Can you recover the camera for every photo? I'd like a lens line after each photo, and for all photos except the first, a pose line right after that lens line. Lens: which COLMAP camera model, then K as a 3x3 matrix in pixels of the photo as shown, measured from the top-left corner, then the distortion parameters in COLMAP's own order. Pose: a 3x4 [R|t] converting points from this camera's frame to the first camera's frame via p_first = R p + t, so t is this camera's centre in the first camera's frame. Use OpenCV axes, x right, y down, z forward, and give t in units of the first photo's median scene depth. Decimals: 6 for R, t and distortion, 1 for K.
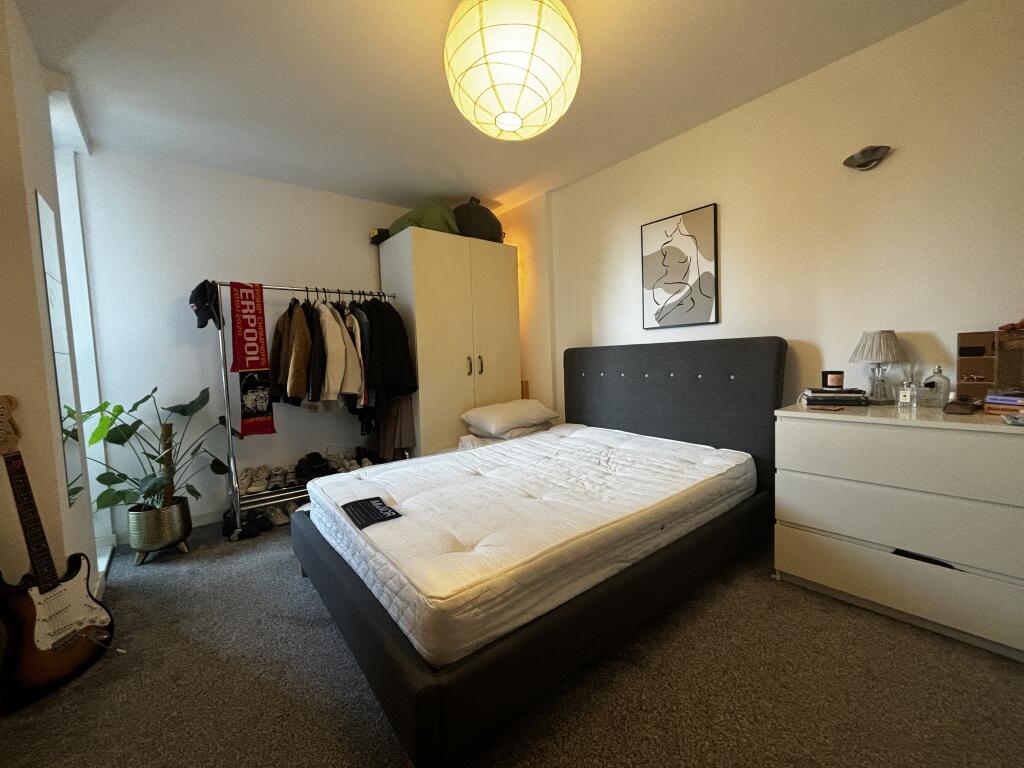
lens RADIAL K [[416.7, 0, 512.0], [0, 416.7, 384.0], [0, 0, 1]] dist [0.002532, 0.000076]
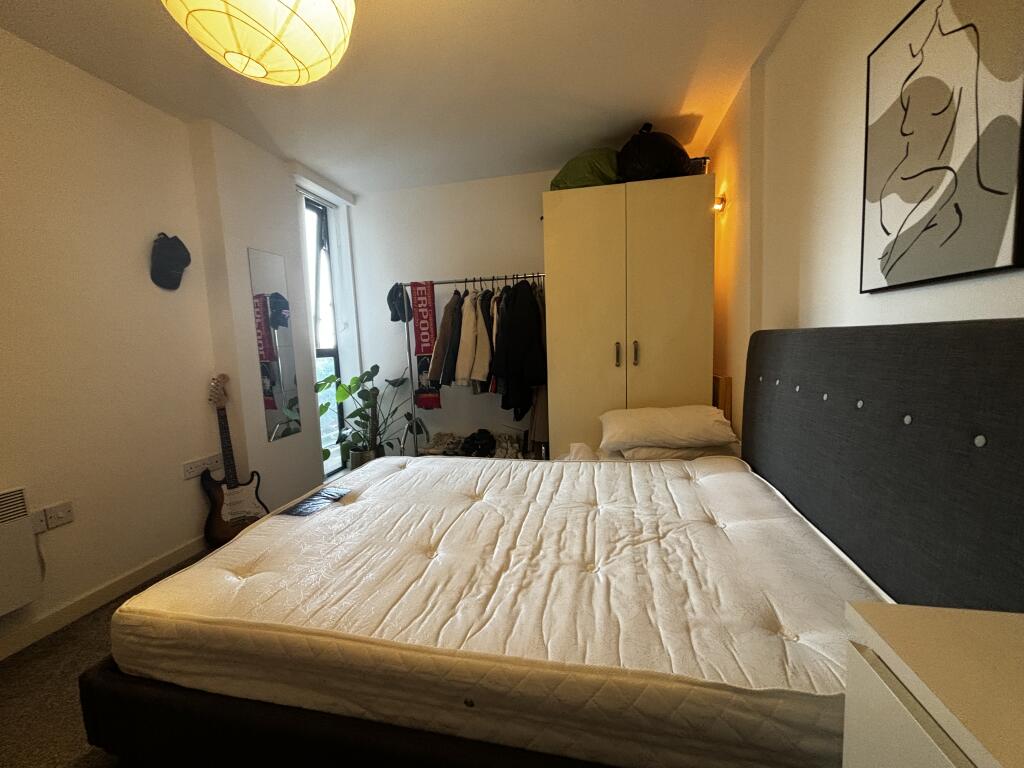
lens RADIAL K [[414.4, 0, 512.0], [0, 414.4, 384.0], [0, 0, 1]] dist [-0.000449, -0.000666]
pose [[0.626900, 0.091262, -0.773736, 0.470995], [-0.033282, 0.995346, 0.090435, -0.066185], [0.778389, -0.030942, 0.627020, 0.447708]]
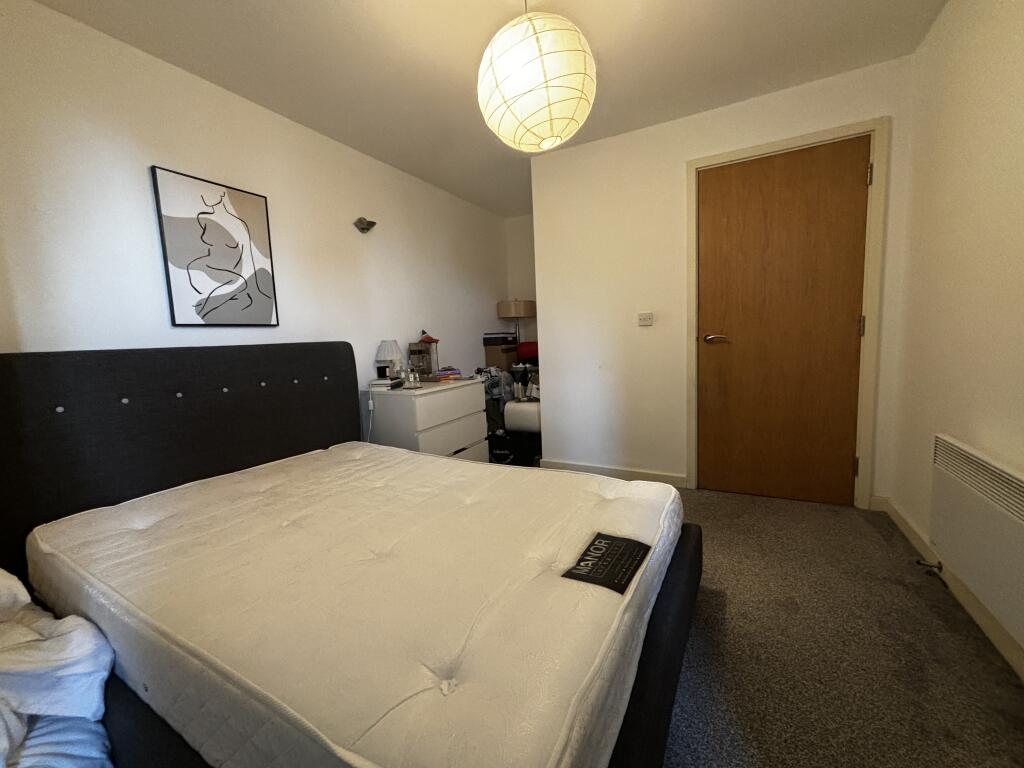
lens RADIAL K [[414.4, 0, 512.0], [0, 414.4, 384.0], [0, 0, 1]] dist [-0.000449, -0.000666]
pose [[-0.372826, -0.047558, 0.926682, -0.546160], [0.122791, 0.987374, 0.100074, -0.042406], [-0.919741, 0.151098, -0.362279, 0.819501]]
